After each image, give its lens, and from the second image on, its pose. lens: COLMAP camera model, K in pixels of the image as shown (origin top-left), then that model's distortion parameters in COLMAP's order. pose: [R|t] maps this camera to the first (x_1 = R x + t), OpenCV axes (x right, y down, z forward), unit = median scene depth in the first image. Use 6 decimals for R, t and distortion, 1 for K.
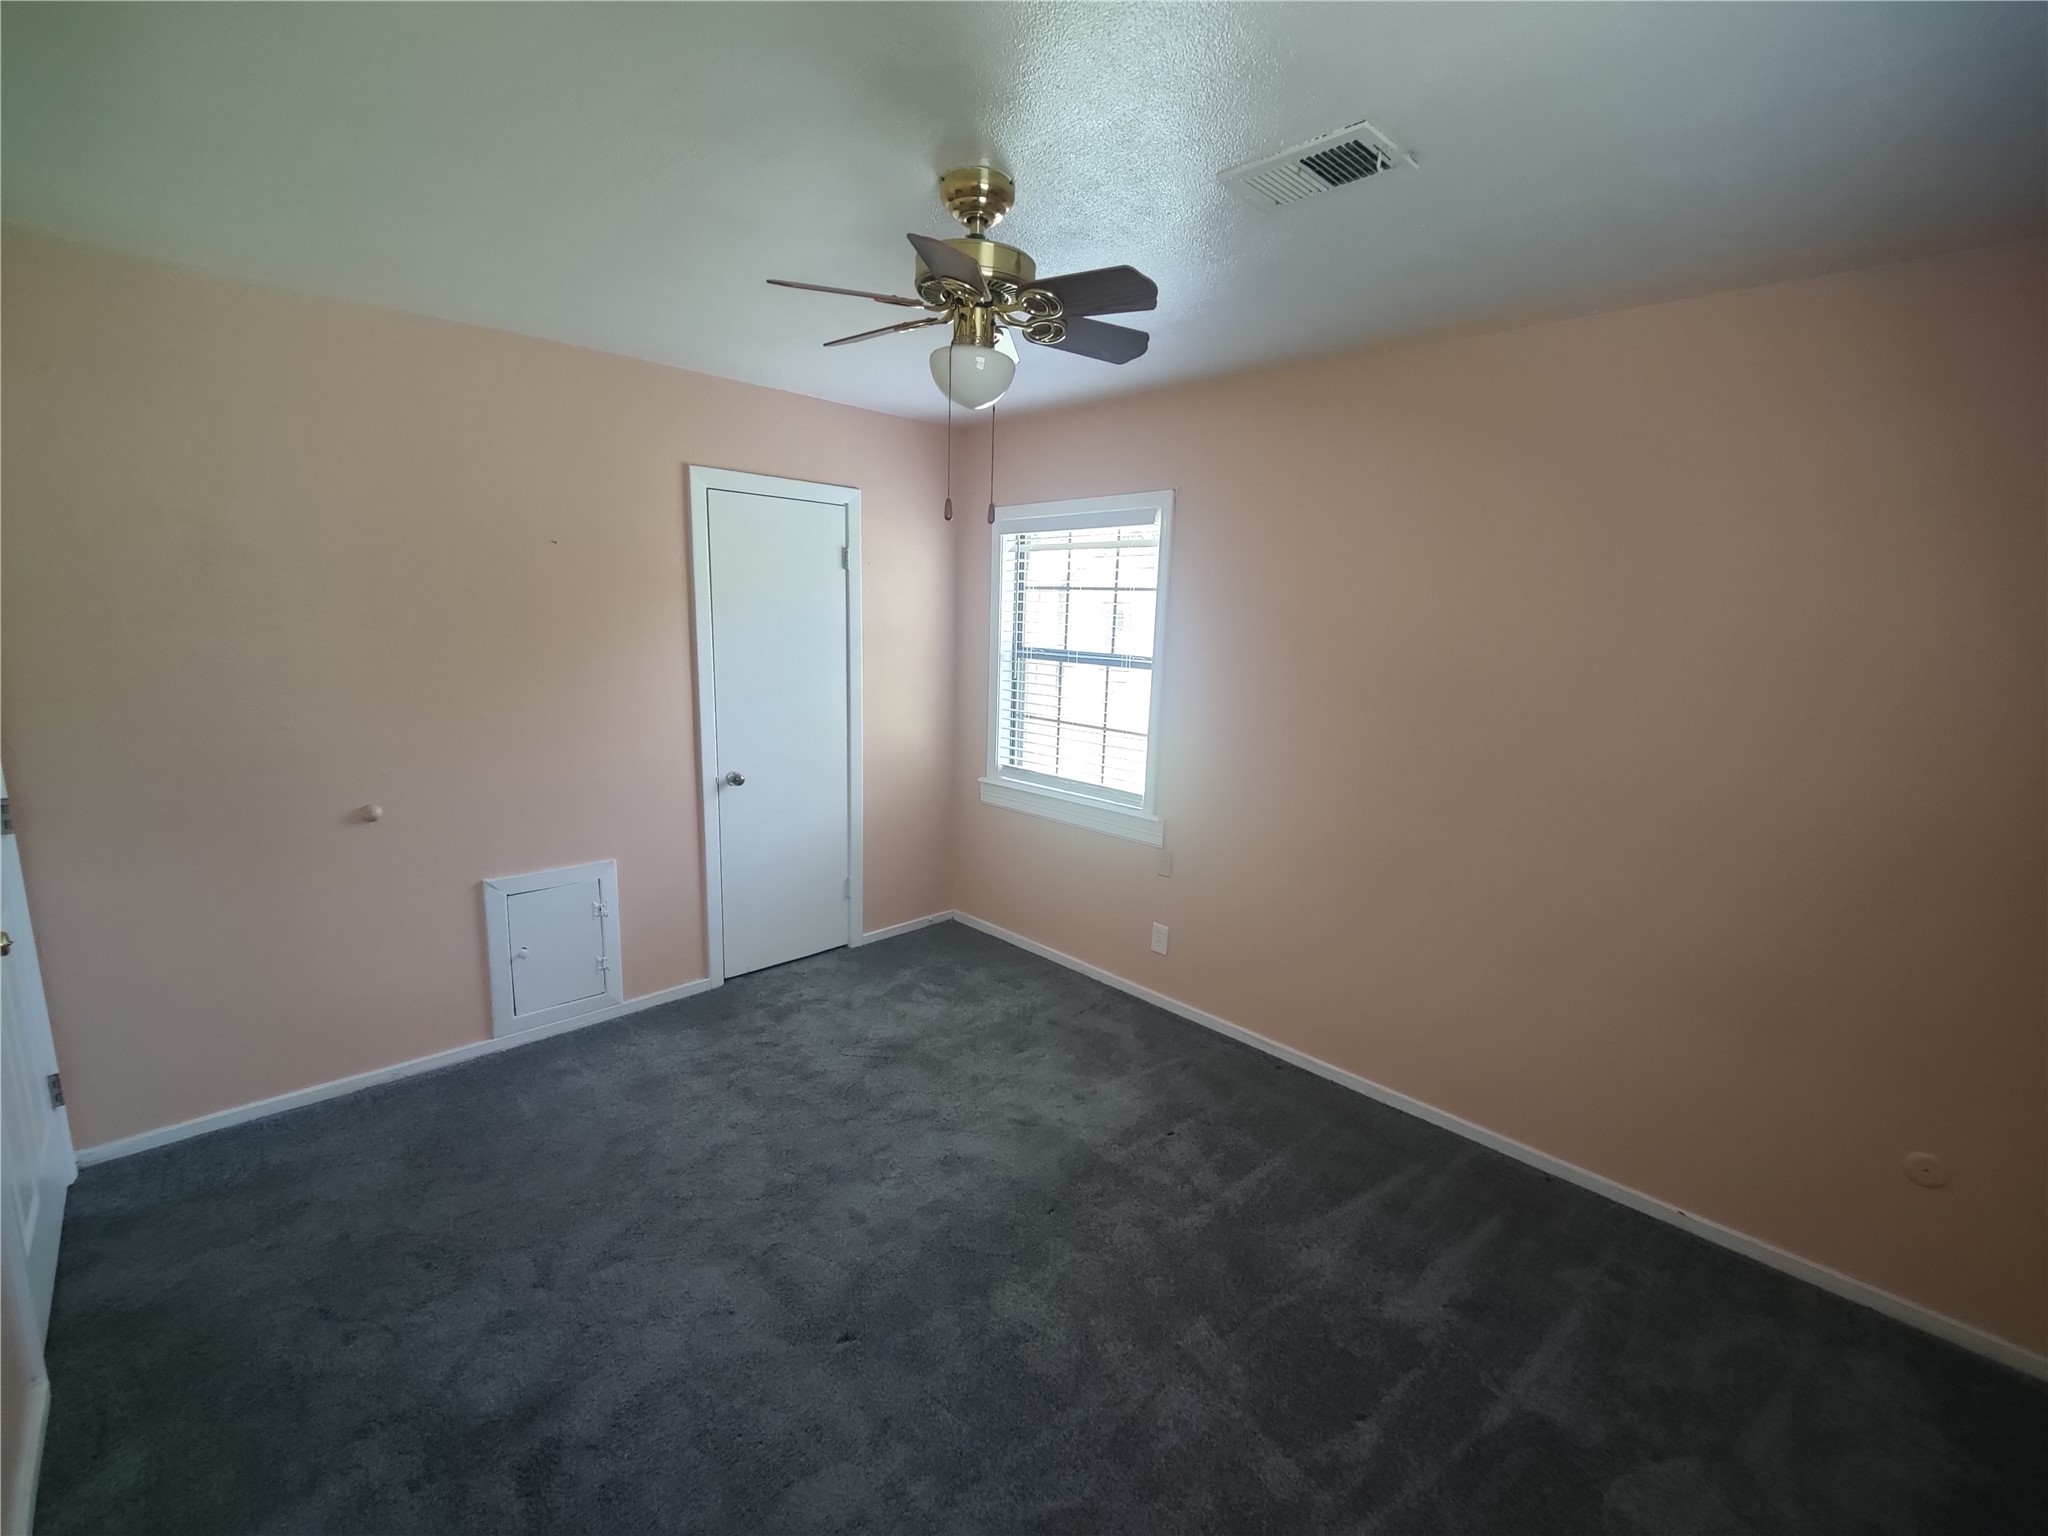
lens RADIAL K [[873.3, 0, 1038.0], [0, 873.3, 778.8], [0, 0, 1]] dist [0.002754, -0.000158]
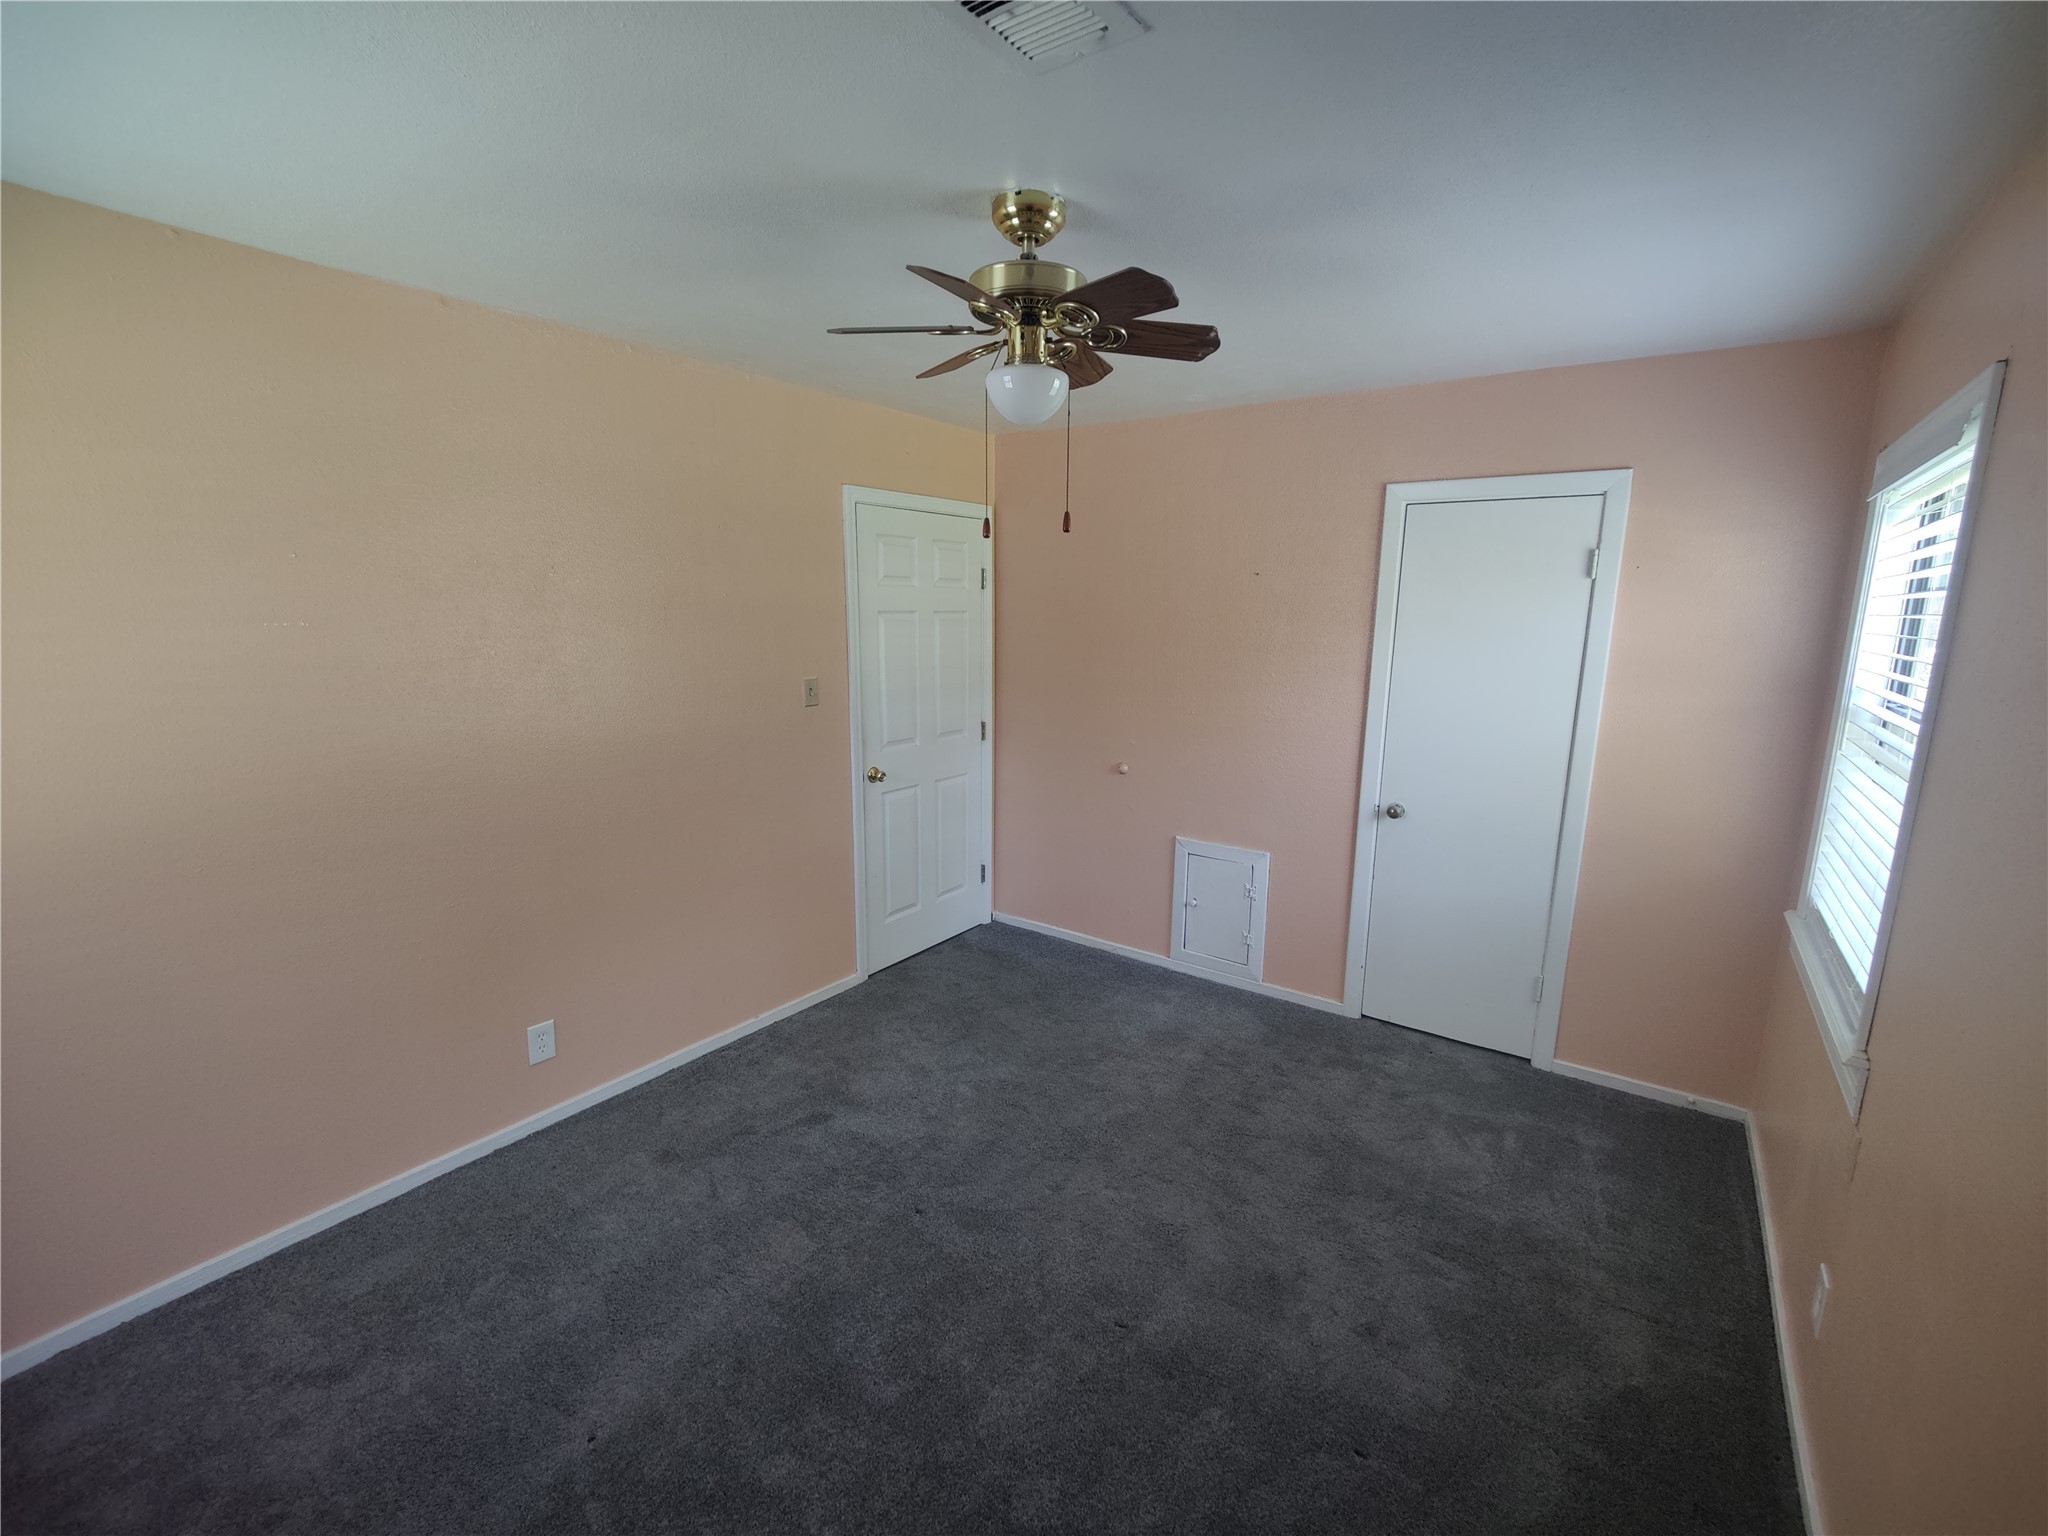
lens RADIAL K [[873.3, 0, 1038.0], [0, 873.3, 778.8], [0, 0, 1]] dist [0.002754, -0.000158]
pose [[0.173566, 0.158675, -0.971955, 0.531436], [-0.195778, 0.972796, 0.123851, -0.080753], [0.965166, 0.168791, 0.199910, 0.474592]]
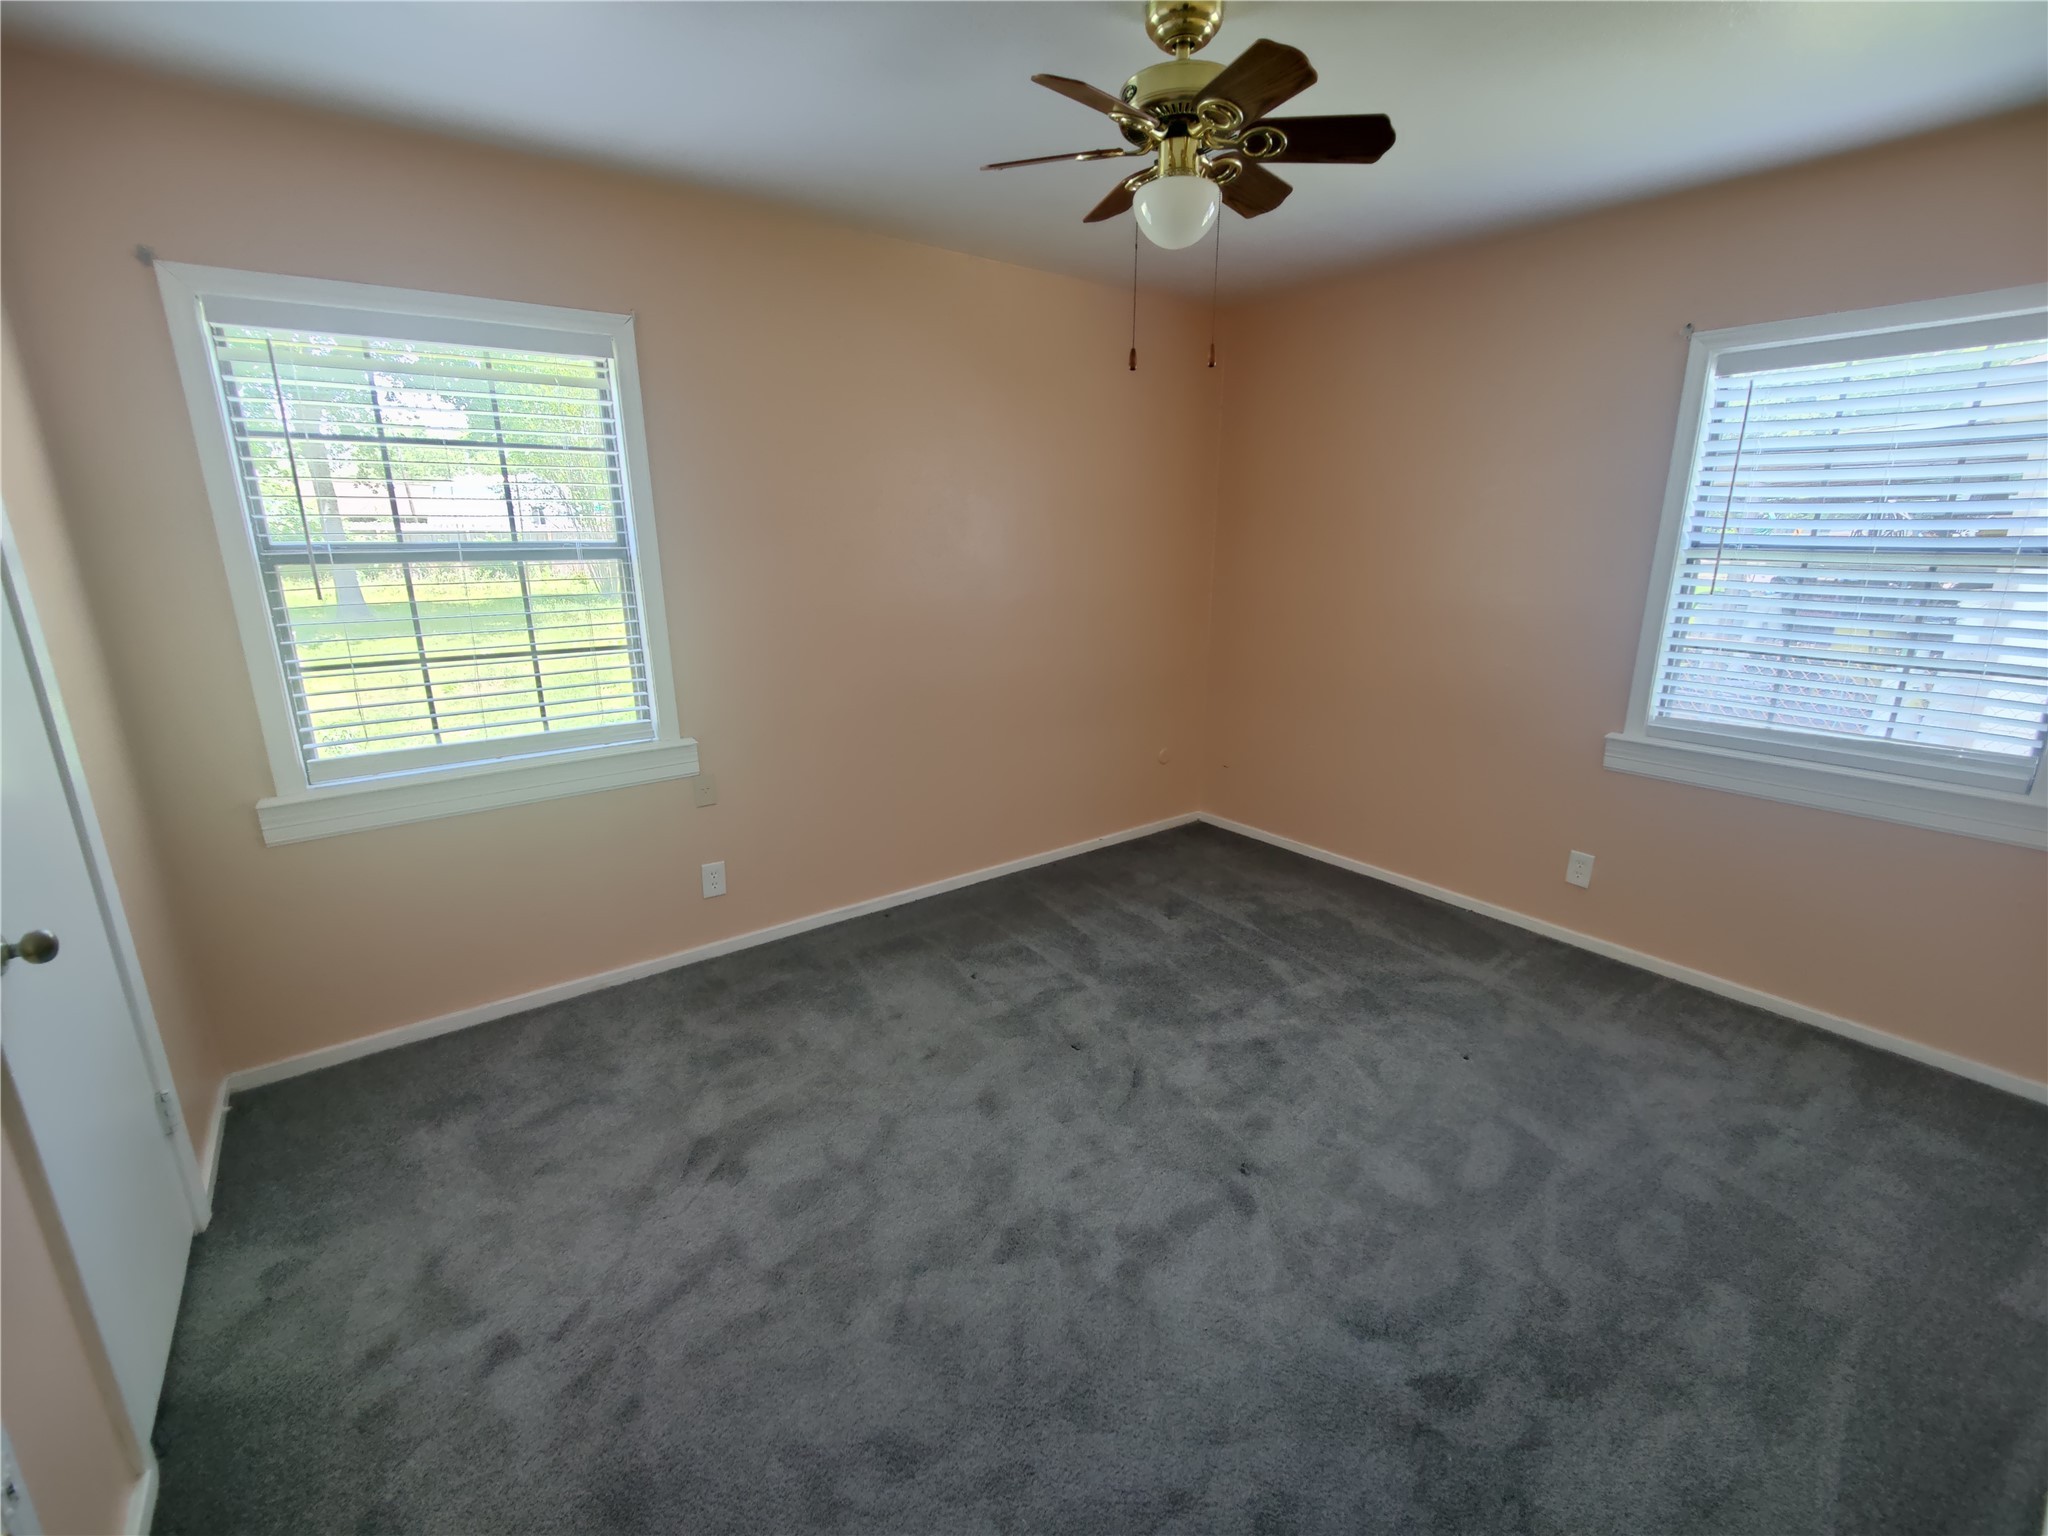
lens RADIAL K [[873.3, 0, 1038.0], [0, 873.3, 778.8], [0, 0, 1]] dist [0.002754, -0.000158]
pose [[0.130610, -0.303569, 0.943815, -0.649703], [0.192408, 0.941632, 0.276241, -0.090951], [-0.972584, 0.145518, 0.181396, 0.571809]]
